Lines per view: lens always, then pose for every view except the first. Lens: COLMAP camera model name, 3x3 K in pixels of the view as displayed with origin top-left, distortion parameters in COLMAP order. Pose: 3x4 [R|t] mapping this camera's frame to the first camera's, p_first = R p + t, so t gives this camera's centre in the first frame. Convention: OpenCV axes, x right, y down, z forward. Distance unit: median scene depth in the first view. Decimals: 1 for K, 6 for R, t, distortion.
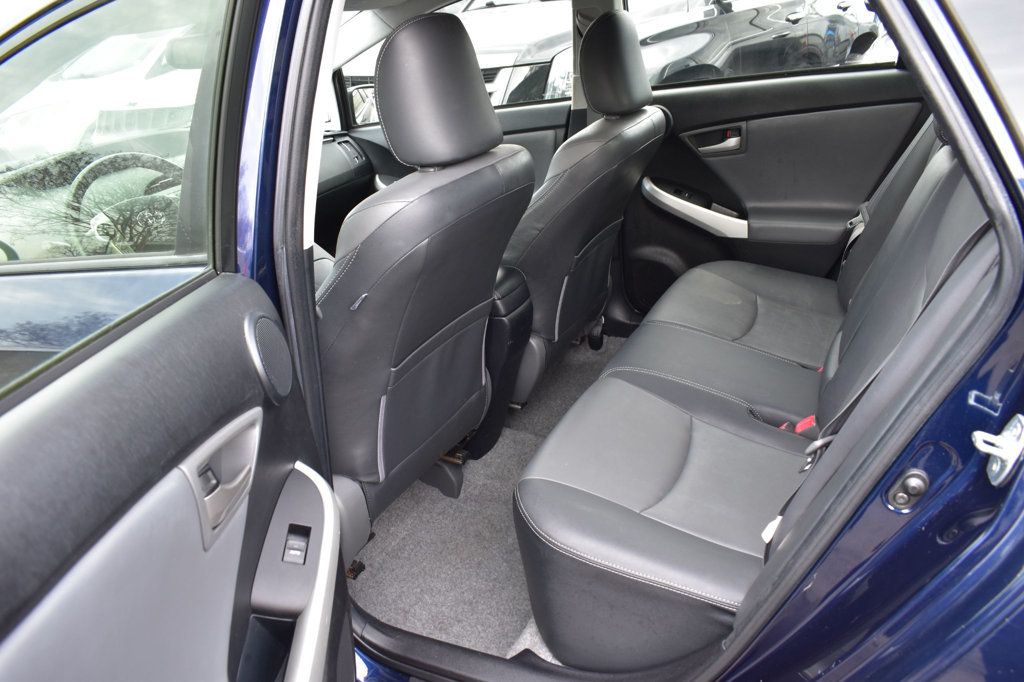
lens RADIAL K [[789.2, 0, 512.0], [0, 789.2, 341.0], [0, 0, 1]] dist [-0.100557, 0.014930]
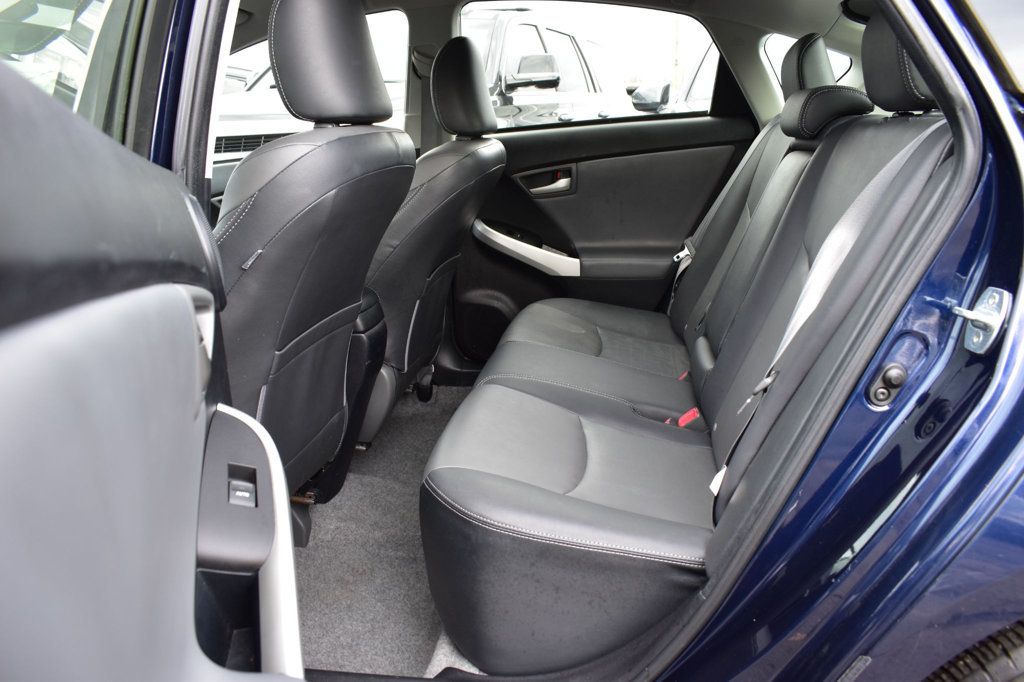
lens RADIAL K [[789.2, 0, 512.0], [0, 789.2, 341.0], [0, 0, 1]] dist [-0.100557, 0.014930]
pose [[0.952596, -0.008359, 0.304123, -0.118526], [0.053603, 0.988597, -0.140725, 0.112399], [-0.299479, 0.150356, 0.942181, 0.077760]]
